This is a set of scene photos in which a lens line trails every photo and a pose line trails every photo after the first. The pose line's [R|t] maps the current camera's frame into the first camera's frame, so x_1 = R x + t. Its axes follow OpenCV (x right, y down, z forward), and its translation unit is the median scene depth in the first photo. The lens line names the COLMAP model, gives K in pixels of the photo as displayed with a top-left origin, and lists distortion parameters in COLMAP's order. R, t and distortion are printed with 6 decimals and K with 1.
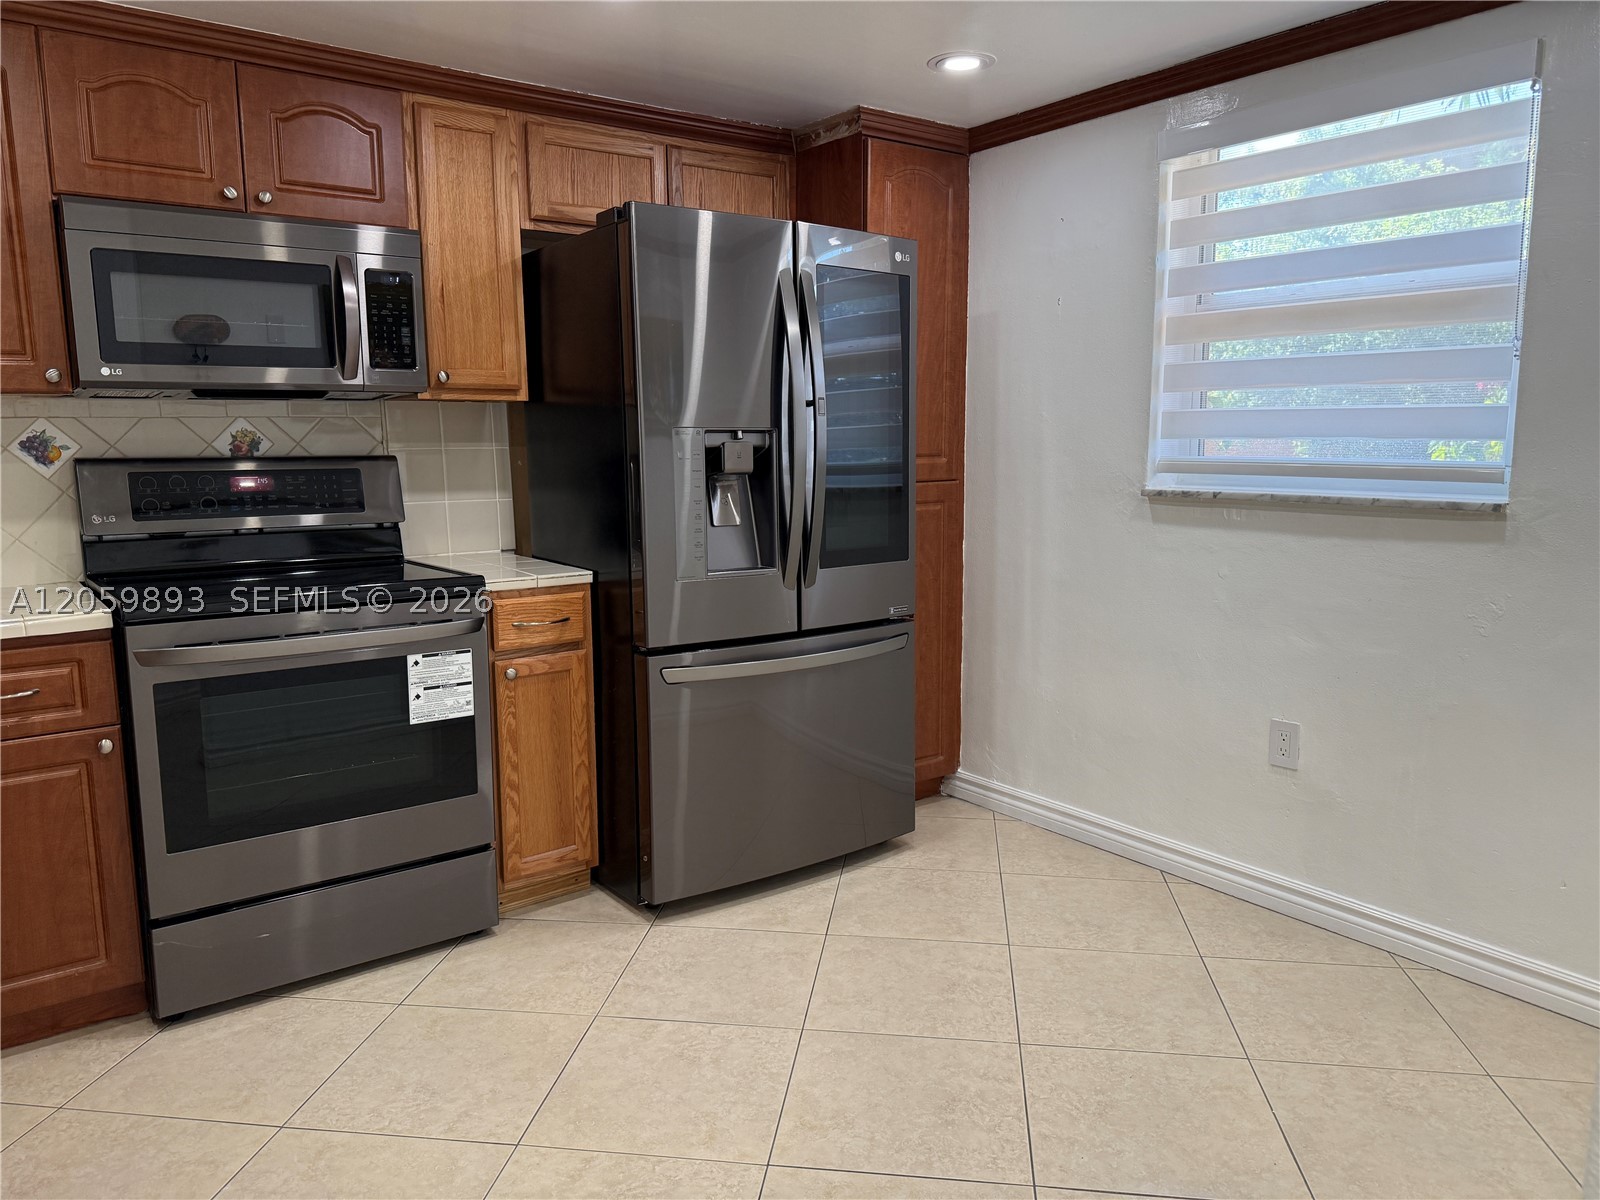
lens RADIAL K [[1130.9, 0, 799.1], [0, 1130.9, 602.0], [0, 0, 1]] dist [0.077653, -0.090312]
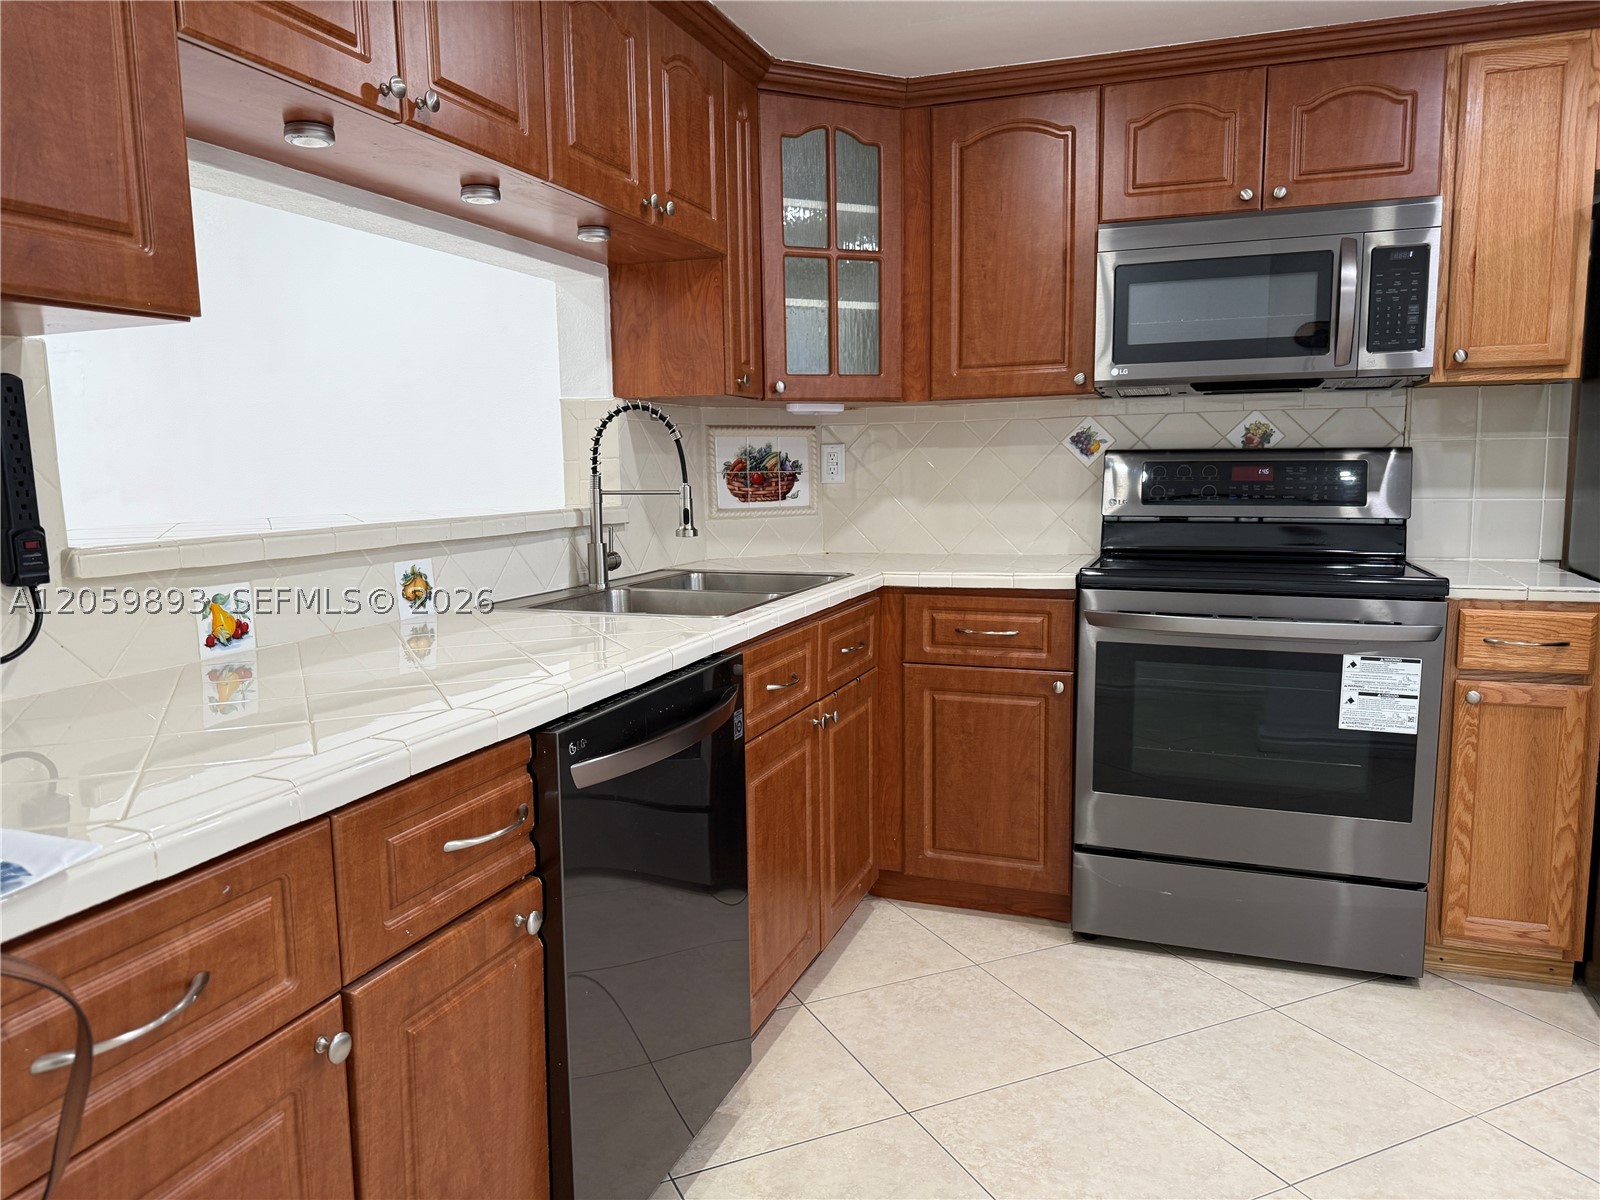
lens RADIAL K [[1130.9, 0, 790.3], [0, 1130.9, 602.2], [0, 0, 1]] dist [0.077653, -0.090312]
pose [[0.542638, 0.104529, -0.833437, 0.179725], [-0.119356, 0.991754, 0.046674, 0.013761], [0.831443, 0.074149, 0.550640, 0.094923]]
